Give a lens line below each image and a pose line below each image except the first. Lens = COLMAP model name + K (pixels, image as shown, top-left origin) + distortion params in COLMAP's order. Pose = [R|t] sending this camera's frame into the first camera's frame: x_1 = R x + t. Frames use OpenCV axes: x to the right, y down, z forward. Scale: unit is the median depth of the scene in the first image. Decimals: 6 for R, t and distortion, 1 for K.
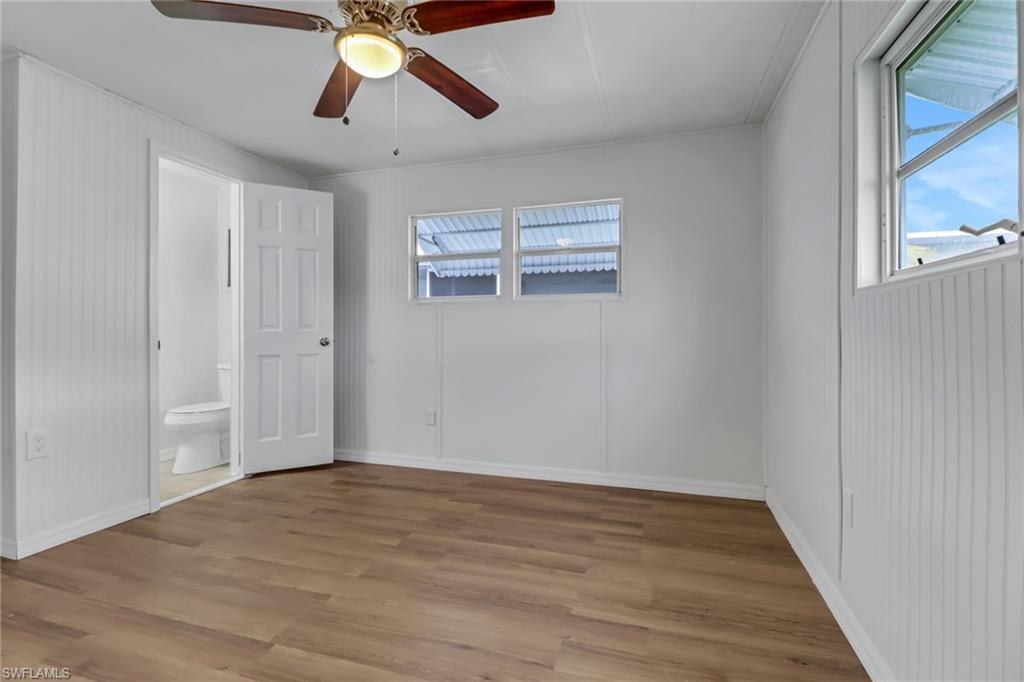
lens RADIAL K [[491.6, 0, 508.4], [0, 491.6, 334.2], [0, 0, 1]] dist [-0.000171, -0.000175]
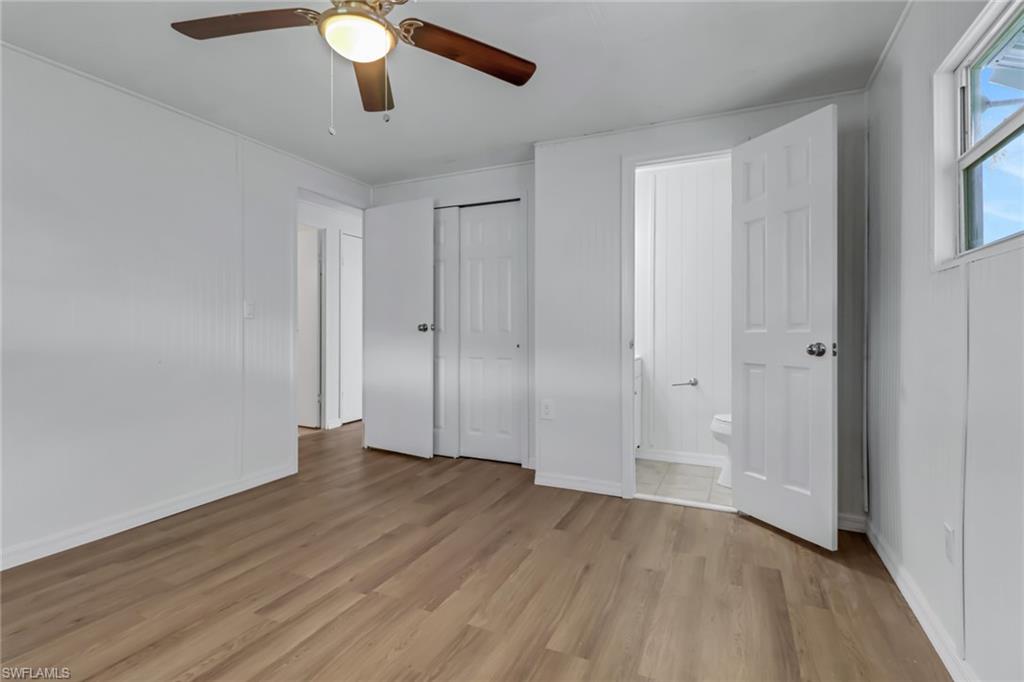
lens RADIAL K [[491.6, 0, 509.1], [0, 491.6, 332.0], [0, 0, 1]] dist [-0.000171, -0.000175]
pose [[-0.139999, 0.000572, -0.990151, 0.354940], [-0.012146, 0.999924, 0.002295, -0.003480], [0.990077, 0.012348, -0.139982, 0.823368]]
